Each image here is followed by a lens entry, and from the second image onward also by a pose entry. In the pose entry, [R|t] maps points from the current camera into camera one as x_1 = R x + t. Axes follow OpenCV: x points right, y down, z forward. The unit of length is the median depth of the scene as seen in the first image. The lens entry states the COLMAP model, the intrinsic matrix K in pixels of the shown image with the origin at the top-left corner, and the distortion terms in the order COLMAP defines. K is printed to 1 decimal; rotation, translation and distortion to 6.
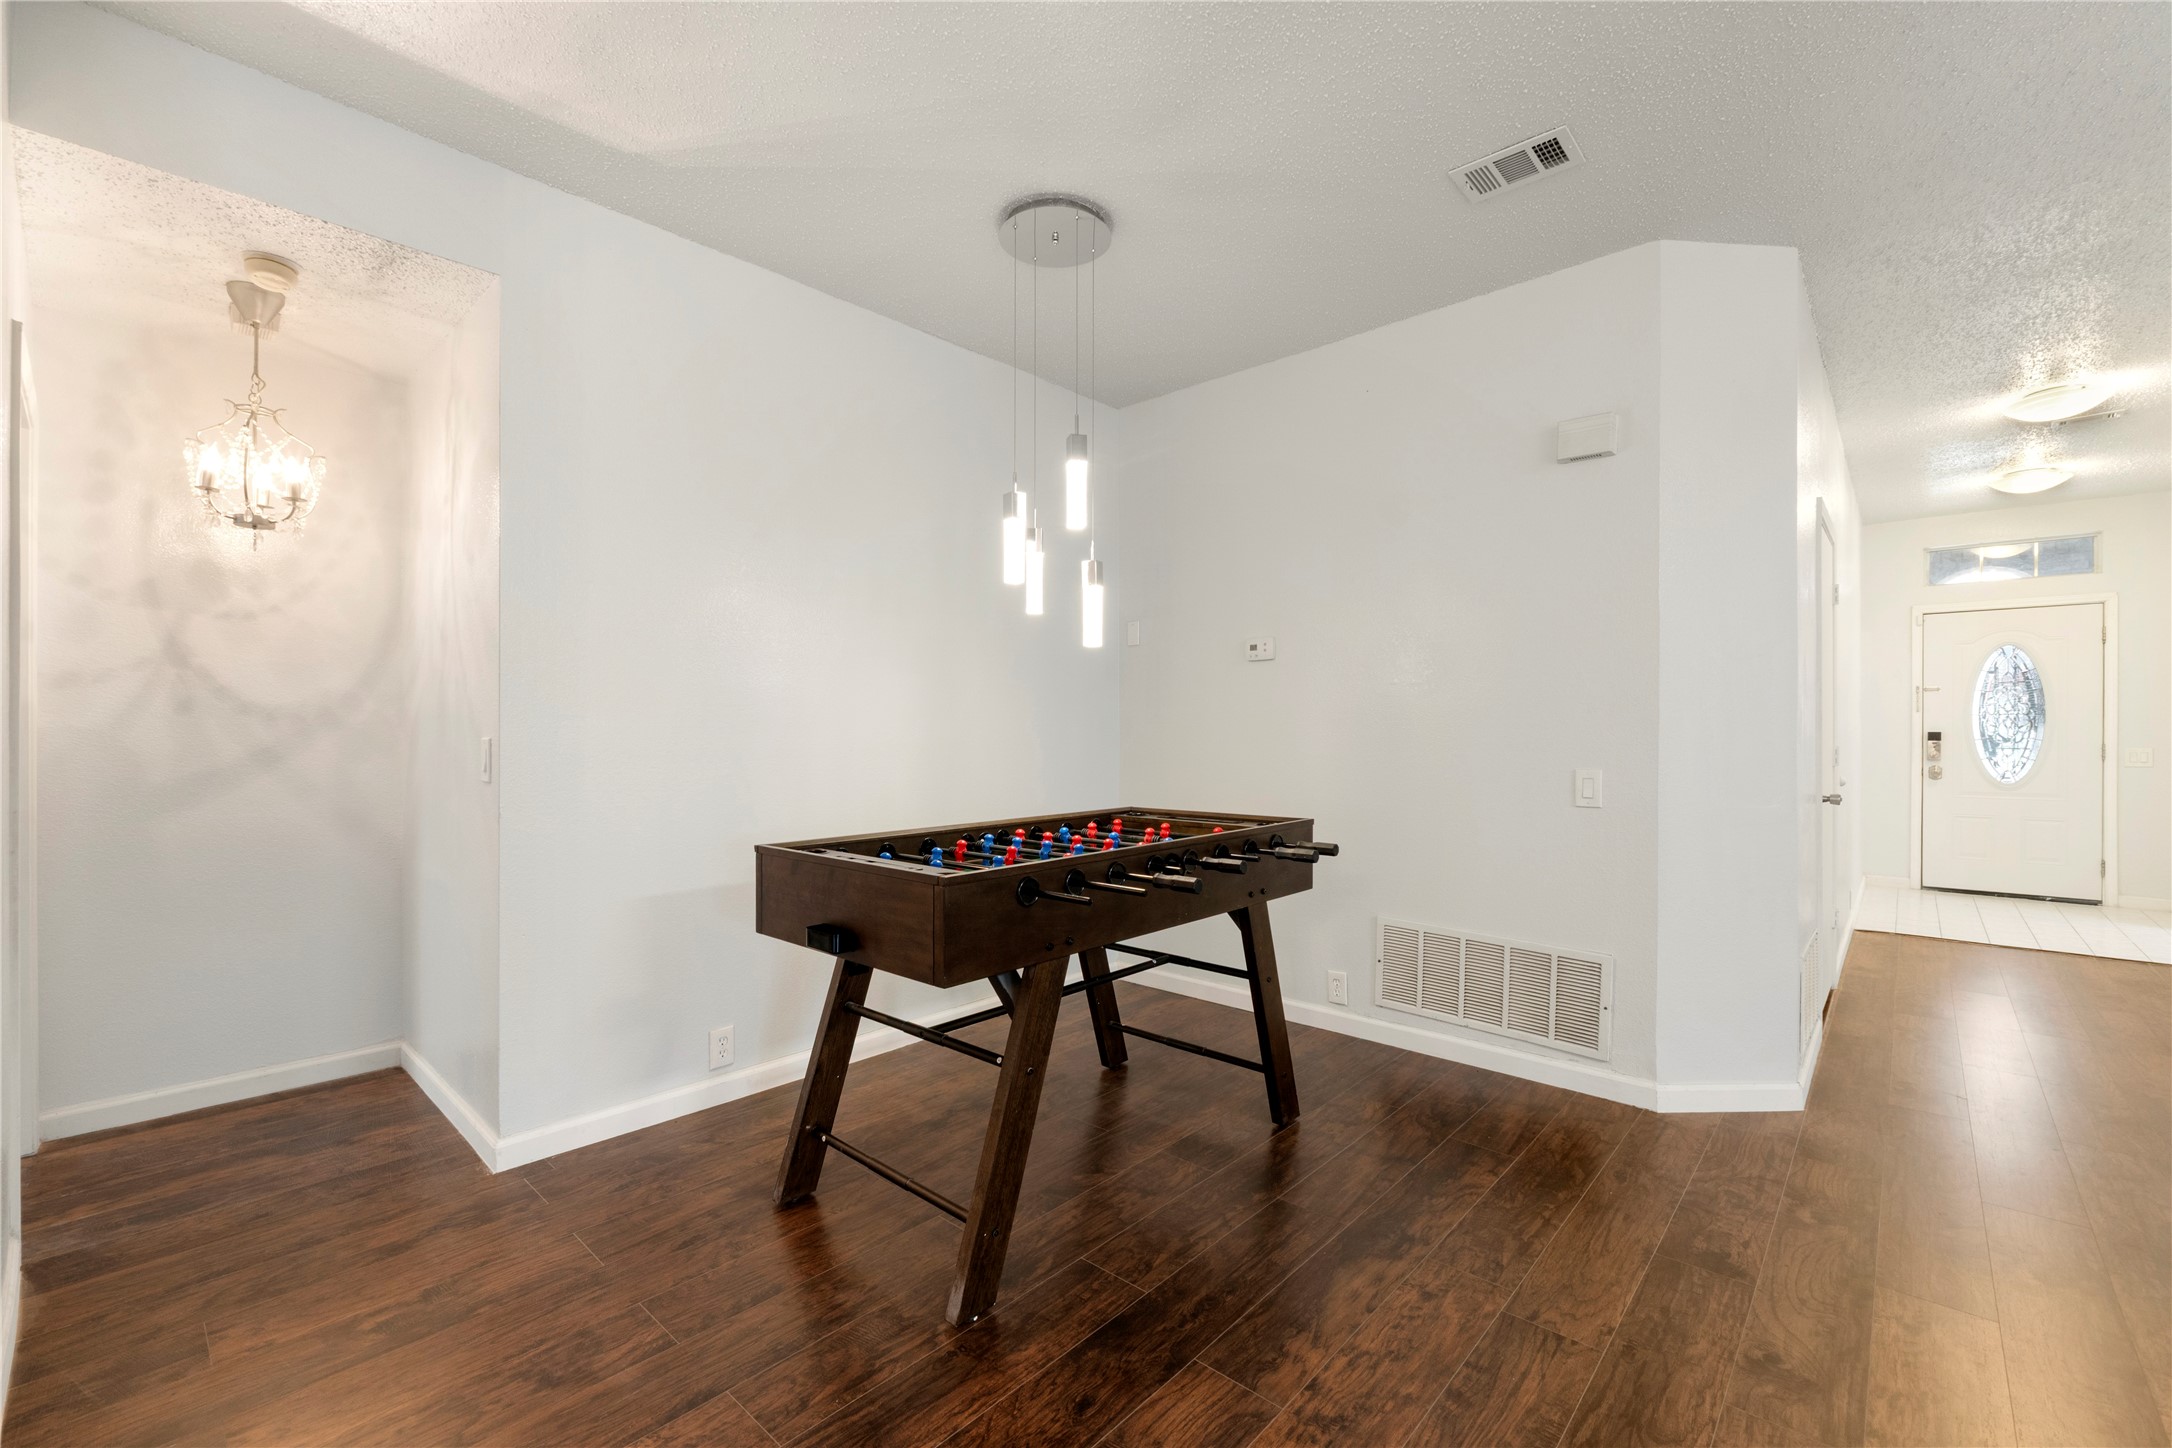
lens RADIAL K [[918.1, 0, 1069.6], [0, 918.1, 731.3], [0, 0, 1]] dist [-0.012829, -0.000069]
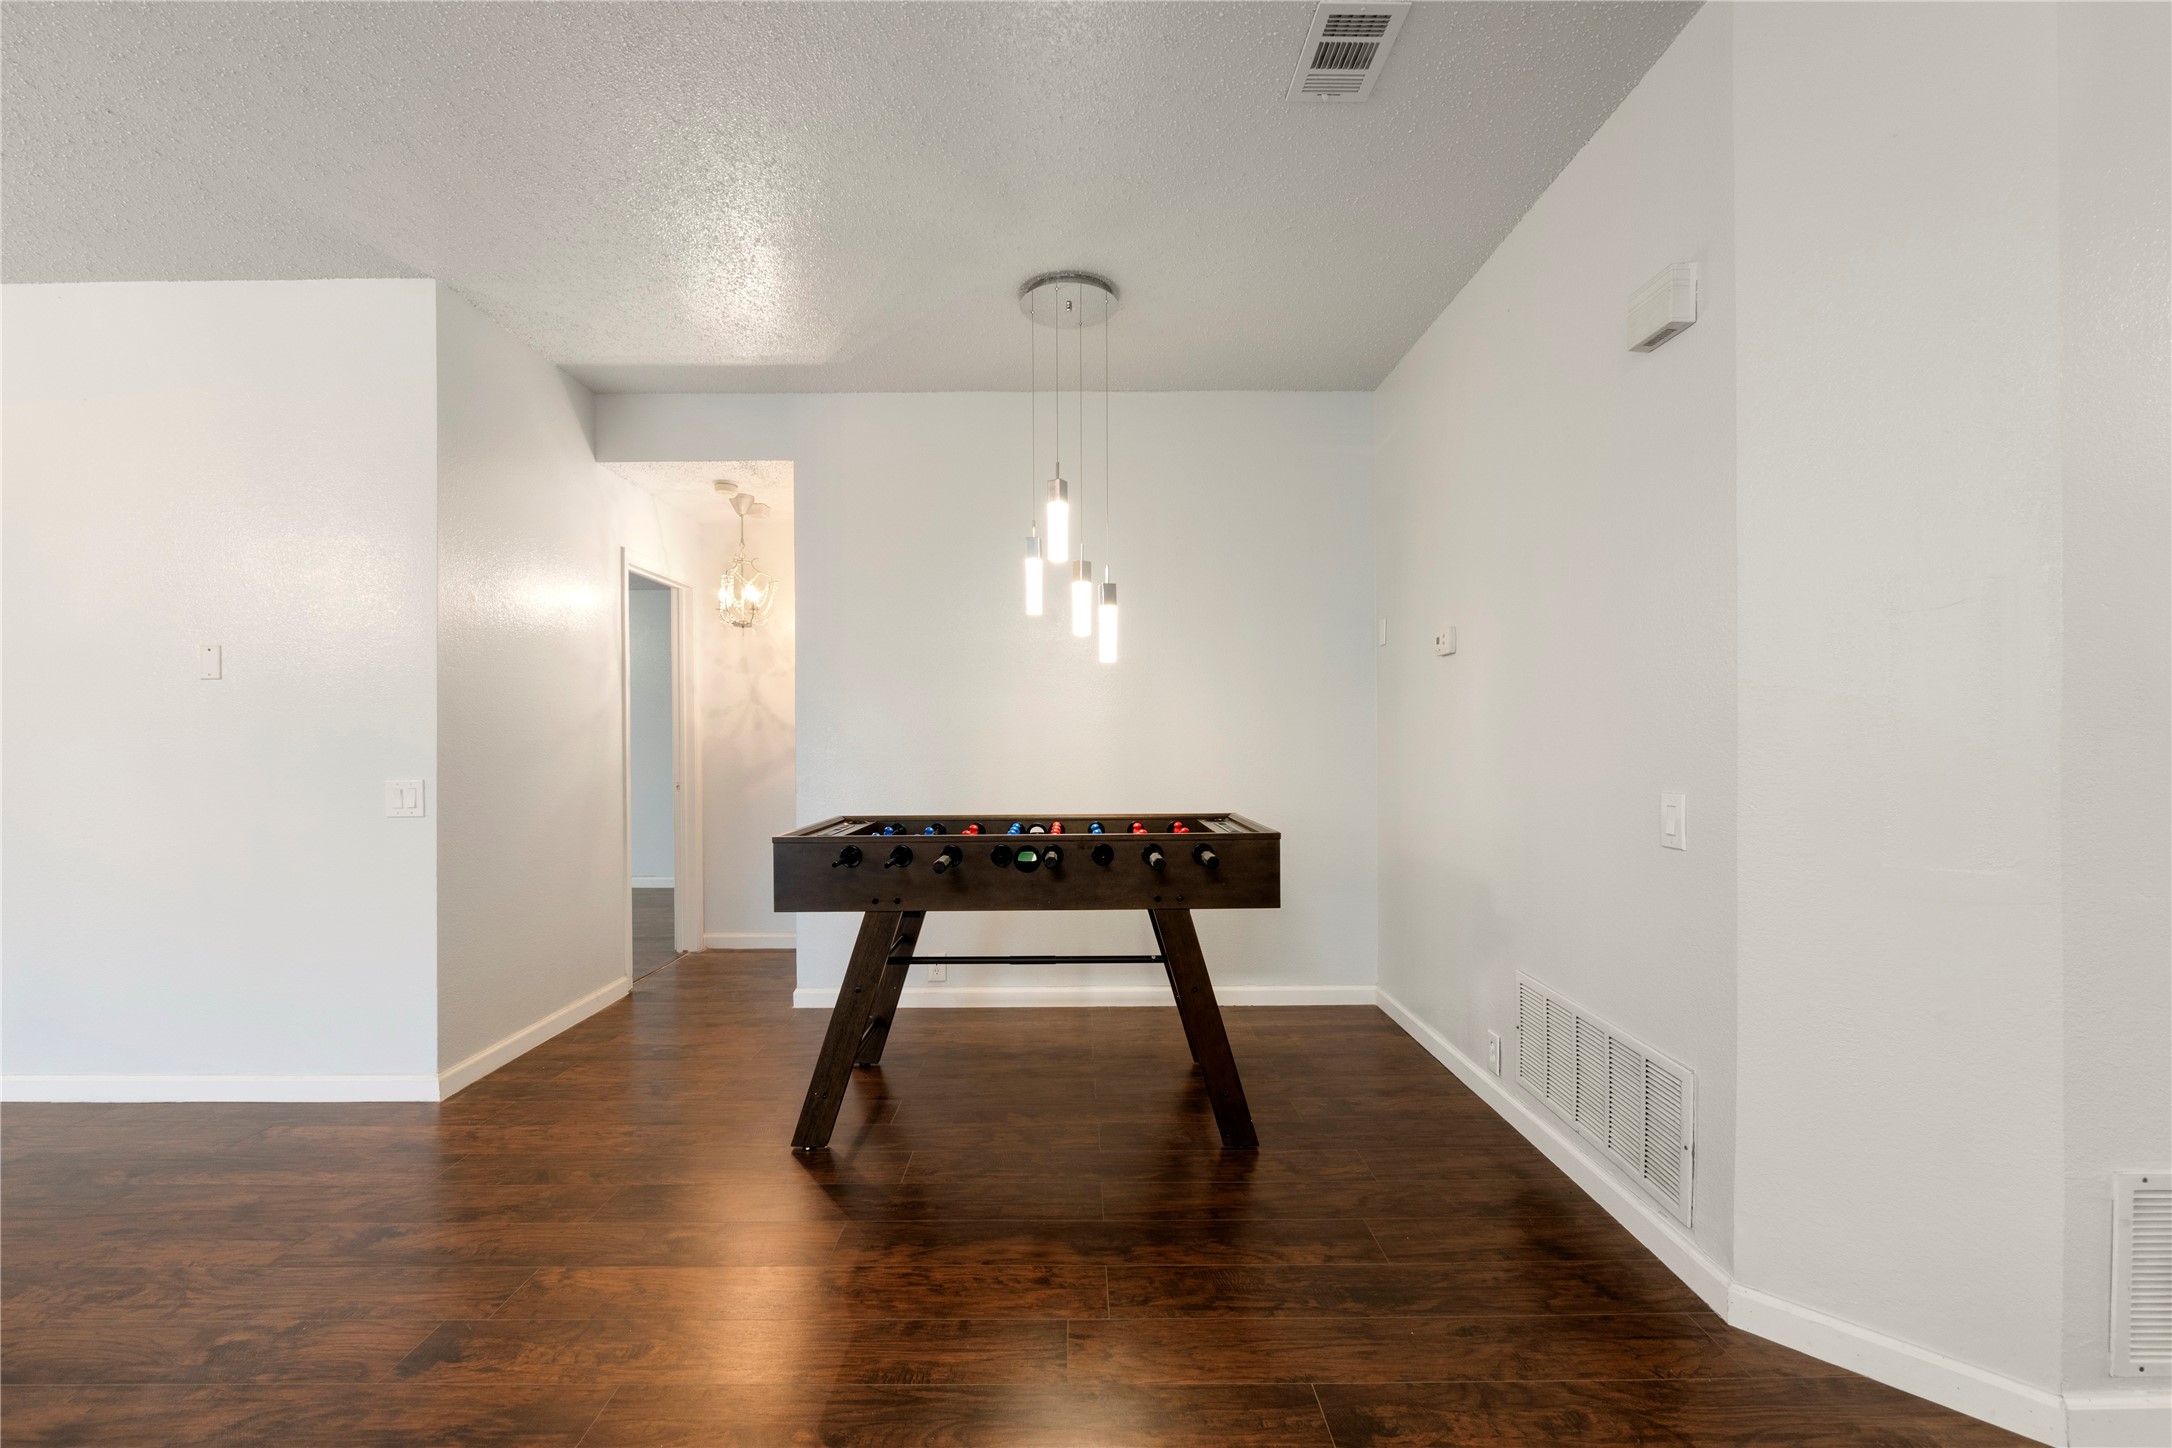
lens RADIAL K [[918.1, 0, 1081.9], [0, 918.1, 754.1], [0, 0, 1]] dist [-0.012829, -0.000069]
pose [[0.678391, 0.011344, -0.734613, 0.915721], [0.006059, 0.999760, 0.021033, -0.006649], [0.734676, -0.018719, 0.678160, 0.255484]]
